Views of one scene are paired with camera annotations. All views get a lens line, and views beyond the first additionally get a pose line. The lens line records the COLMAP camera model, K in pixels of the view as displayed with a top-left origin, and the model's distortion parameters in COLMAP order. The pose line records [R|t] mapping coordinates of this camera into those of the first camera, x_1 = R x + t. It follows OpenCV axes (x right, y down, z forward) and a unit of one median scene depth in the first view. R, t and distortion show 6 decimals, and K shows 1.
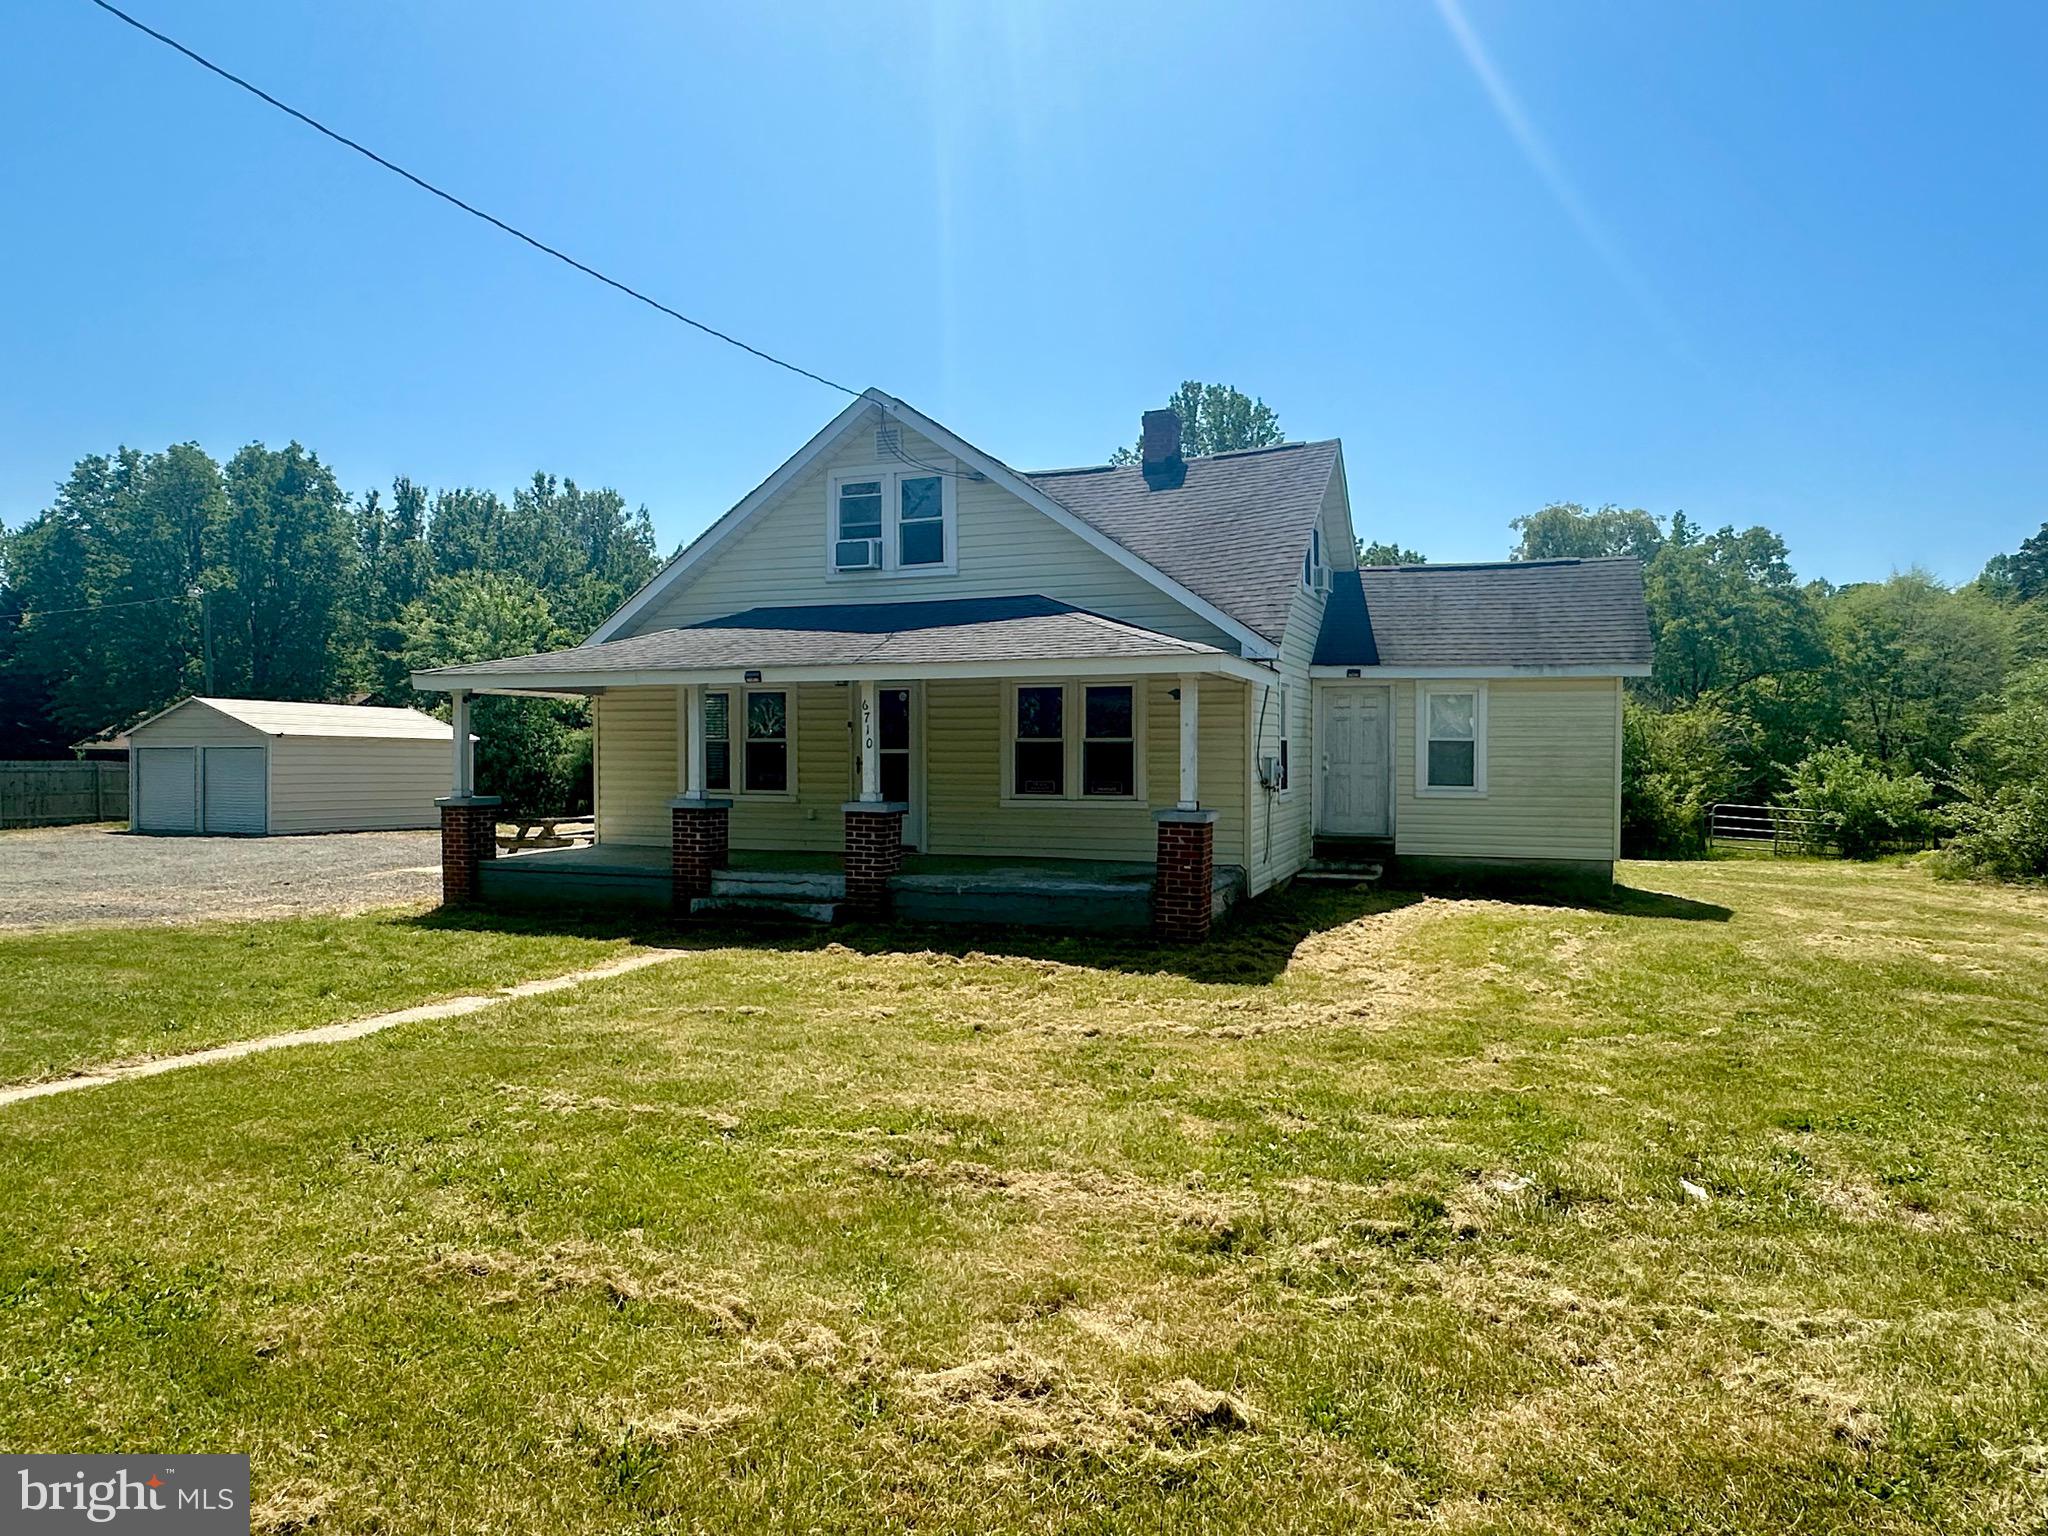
lens RADIAL K [[1293.7, 0, 1022.1], [0, 1293.7, 769.2], [0, 0, 1]] dist [0.005425, 0.014022]
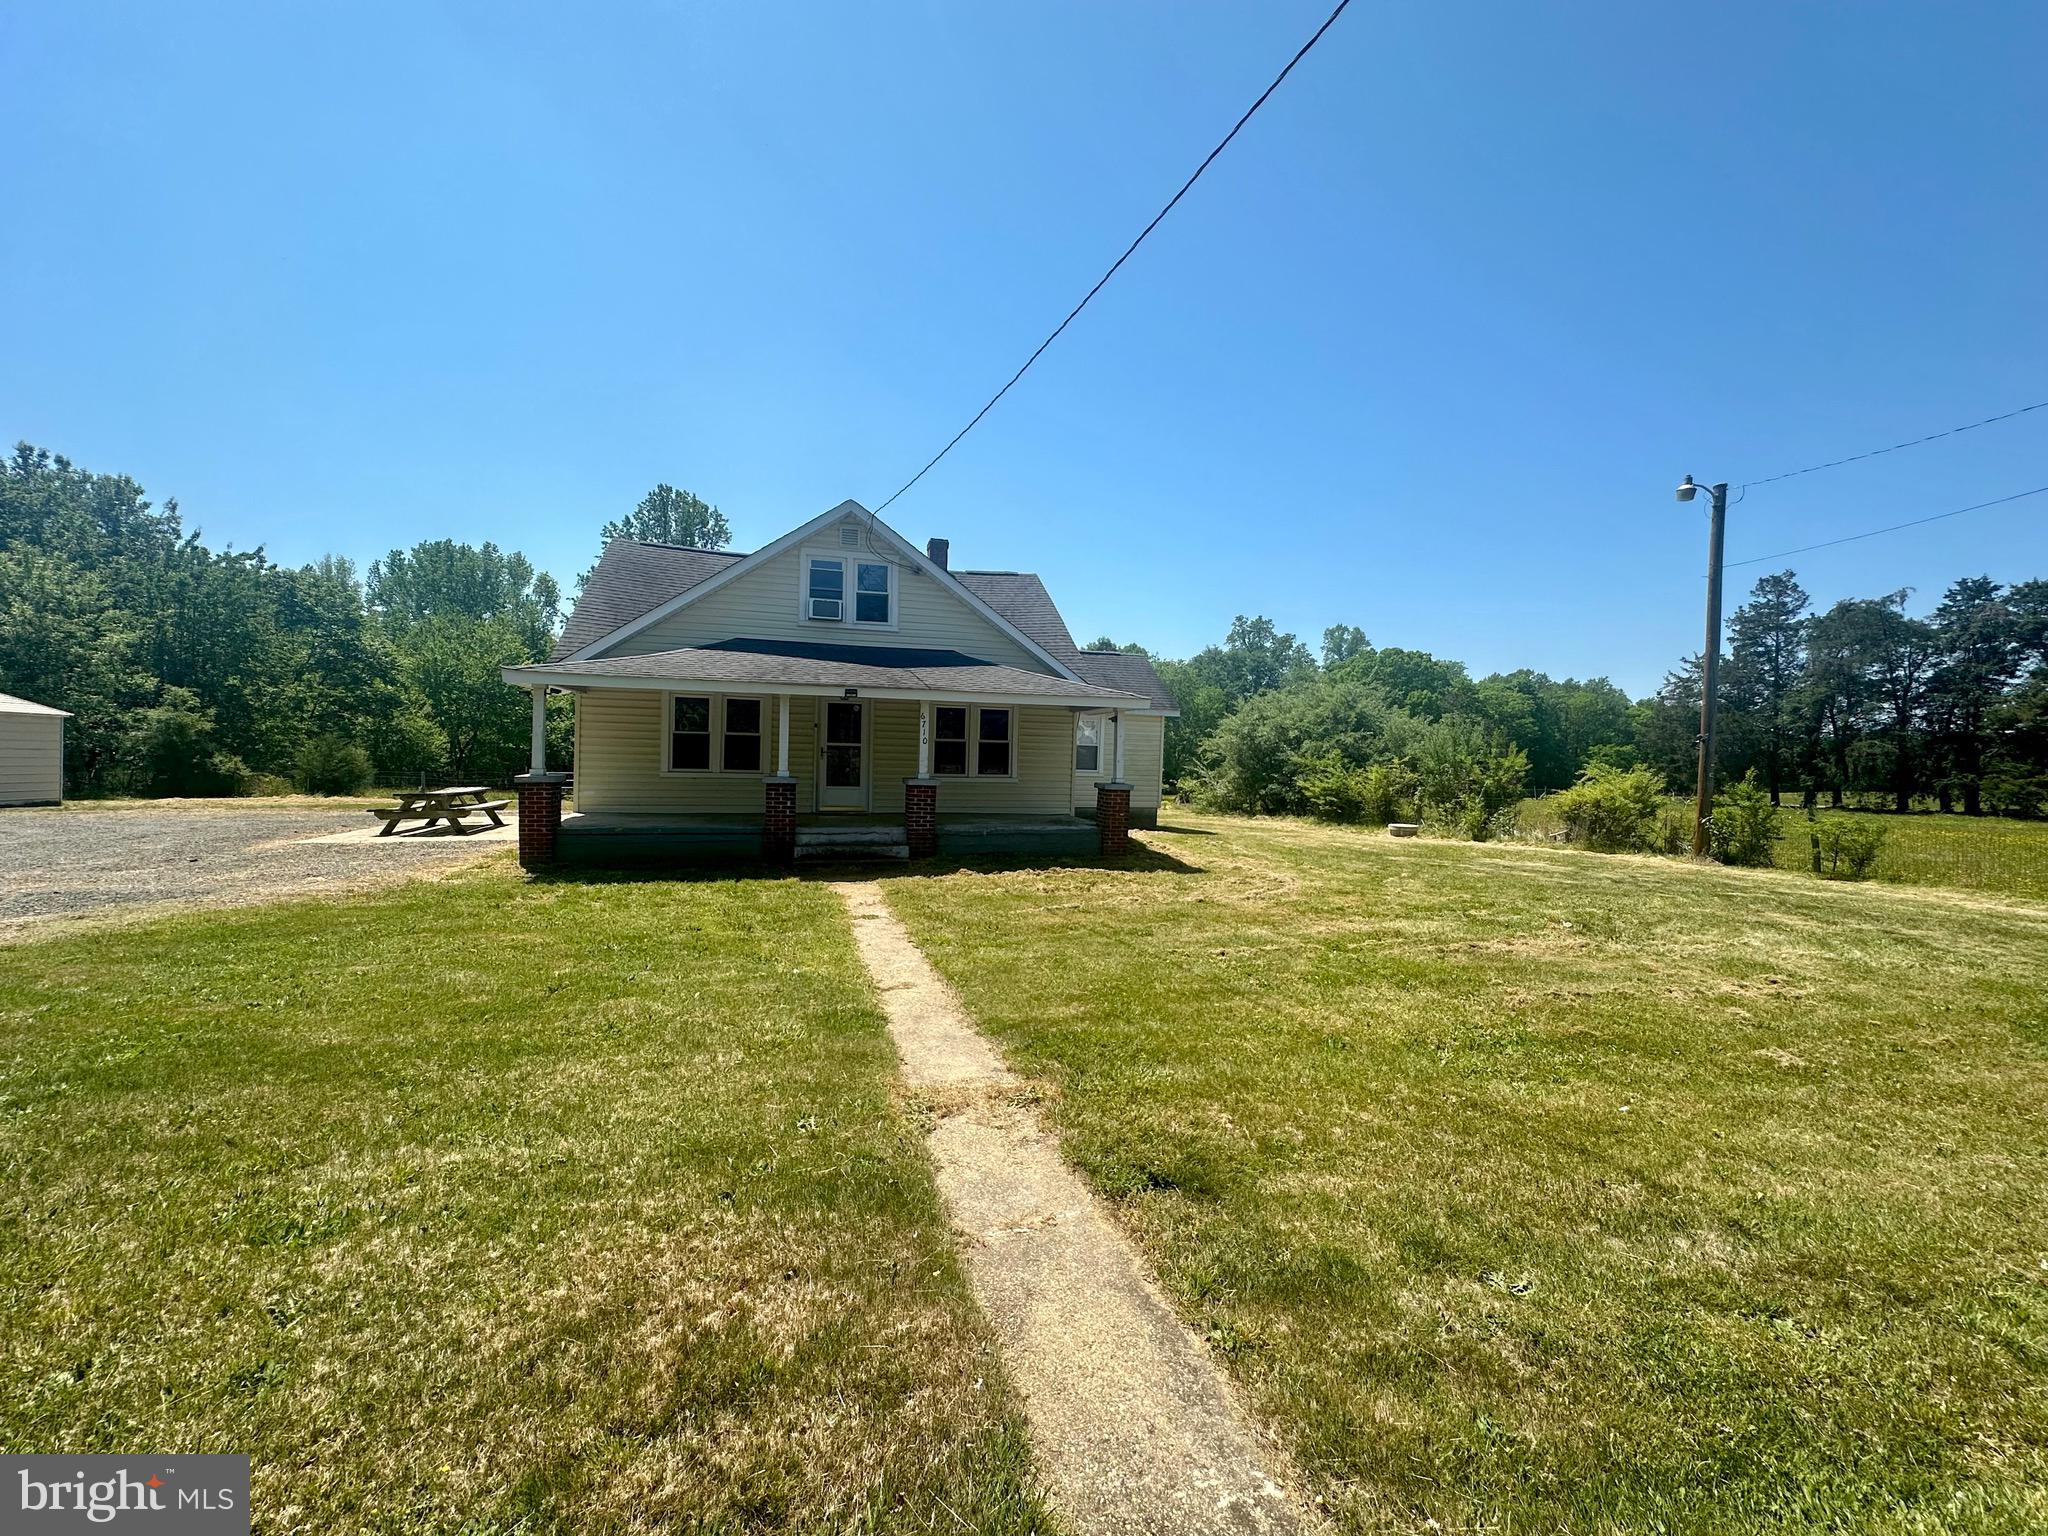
lens RADIAL K [[820.7, 0, 1024.1], [0, 820.7, 771.2], [0, 0, 1]] dist [0.000576, 0.000278]
pose [[0.801056, 0.005047, 0.598568, -0.531724], [-0.016785, 0.999761, 0.014033, 0.000173], [-0.598353, -0.021288, 0.800949, 0.123665]]
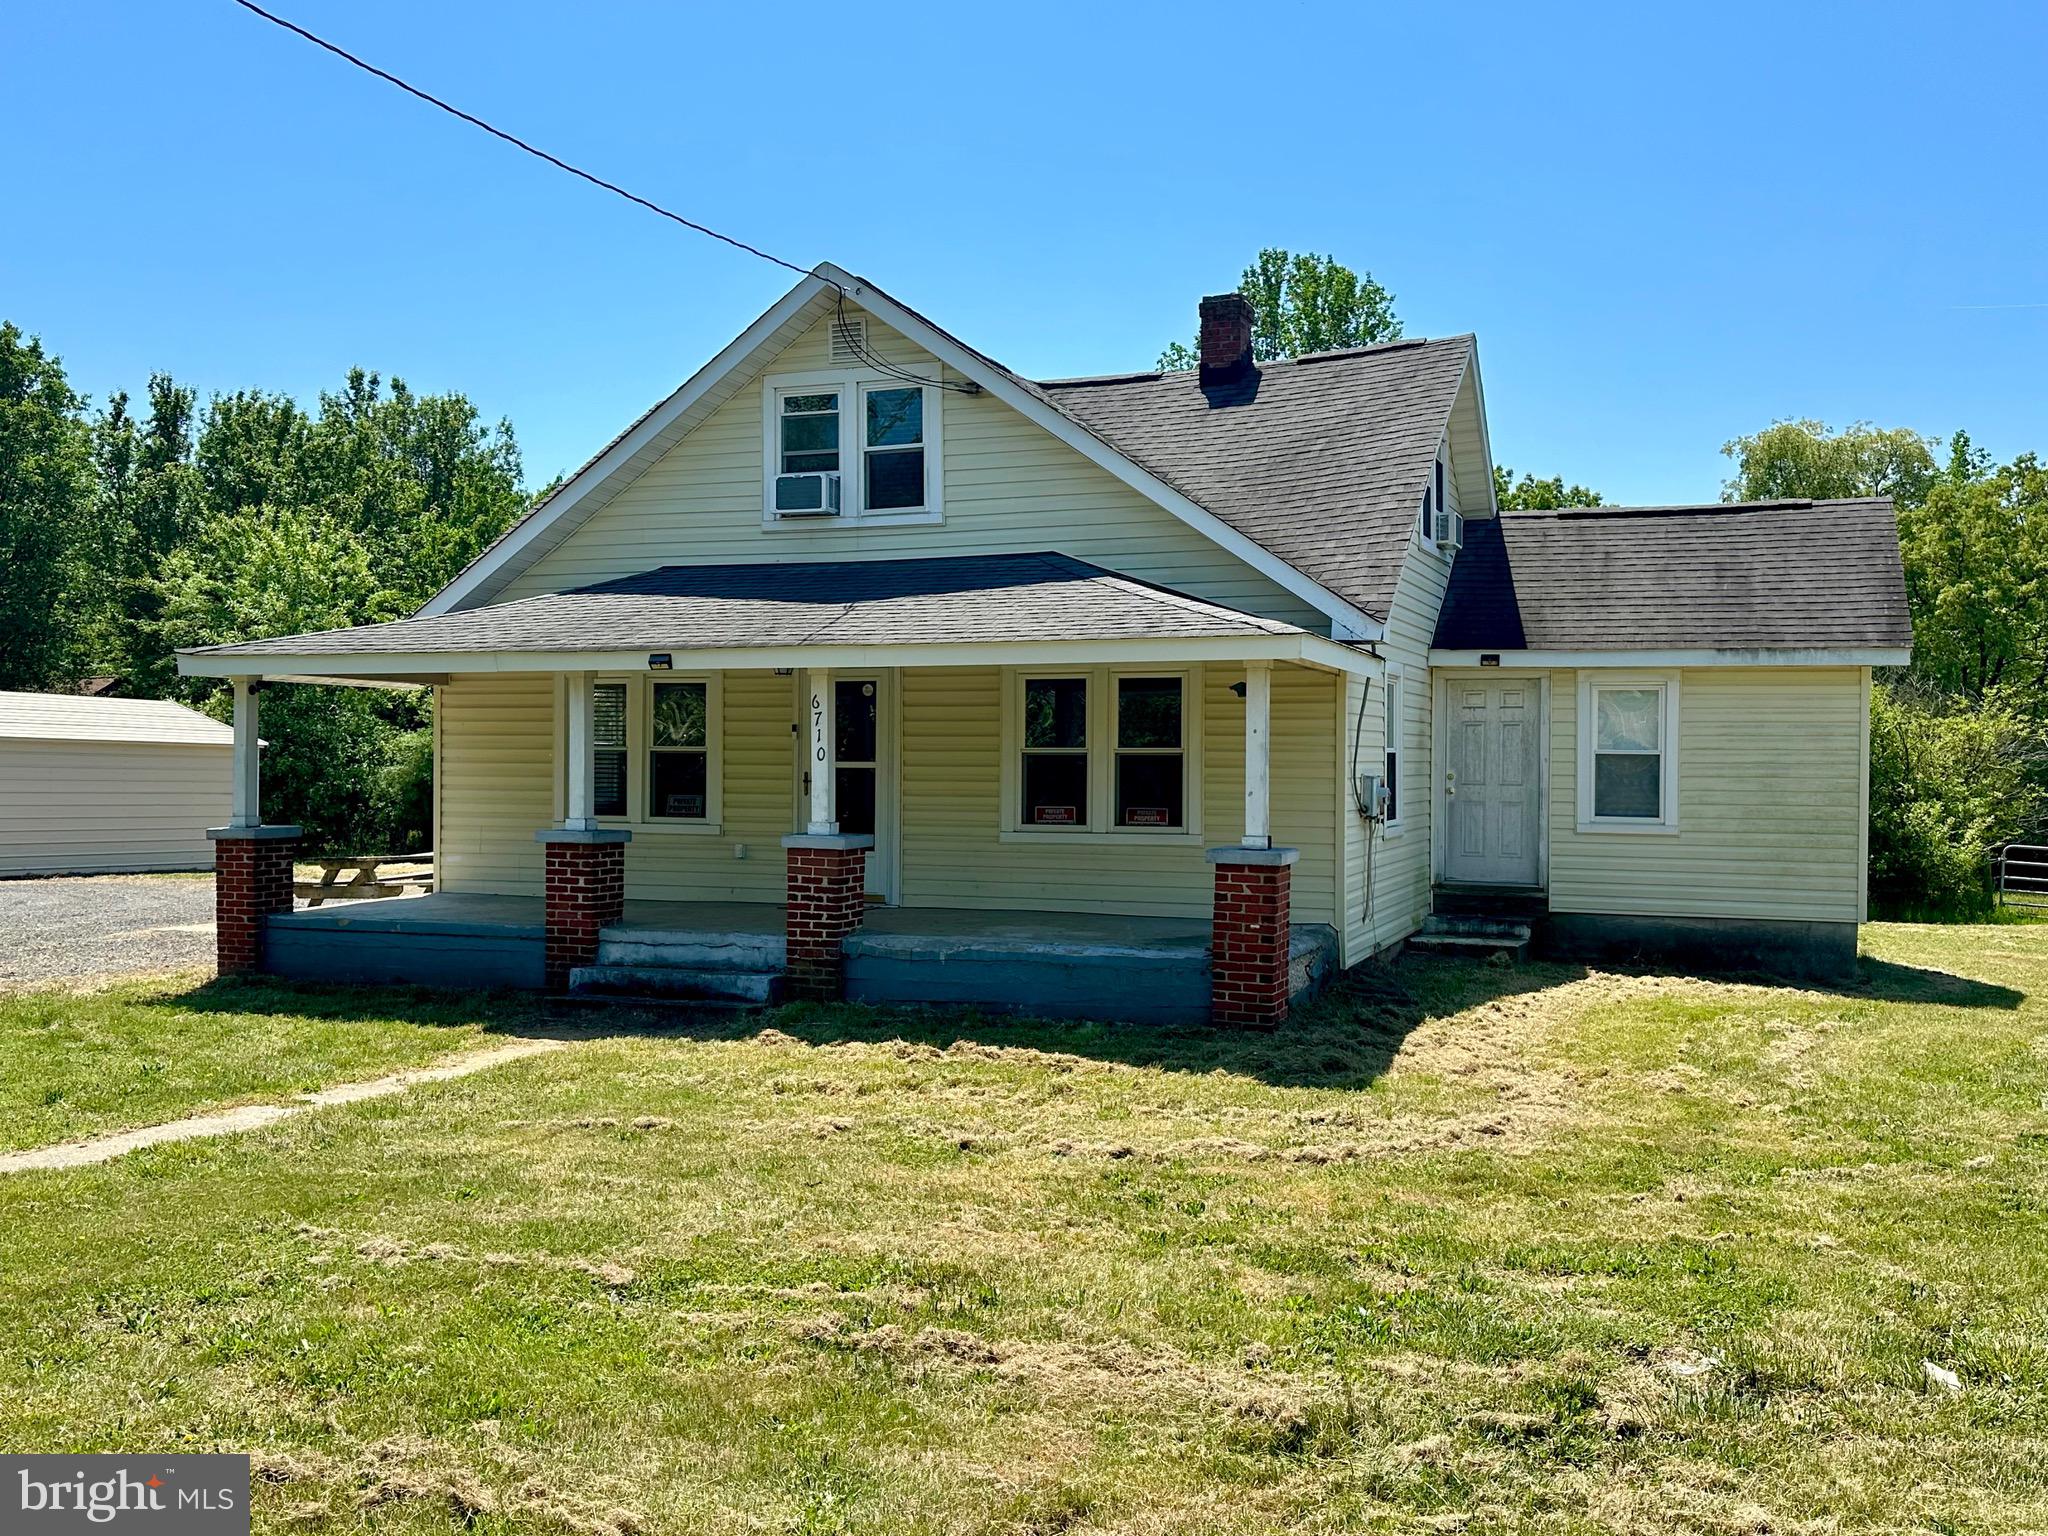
lens RADIAL K [[1802.4, 0, 1040.7], [0, 1802.4, 752.3], [0, 0, 1]] dist [0.132022, -0.174674]
pose [[0.999985, 0.004739, 0.002771, 0.002666], [-0.004681, 0.999780, -0.020458, -0.000760], [-0.002867, 0.020445, 0.999787, -0.015092]]
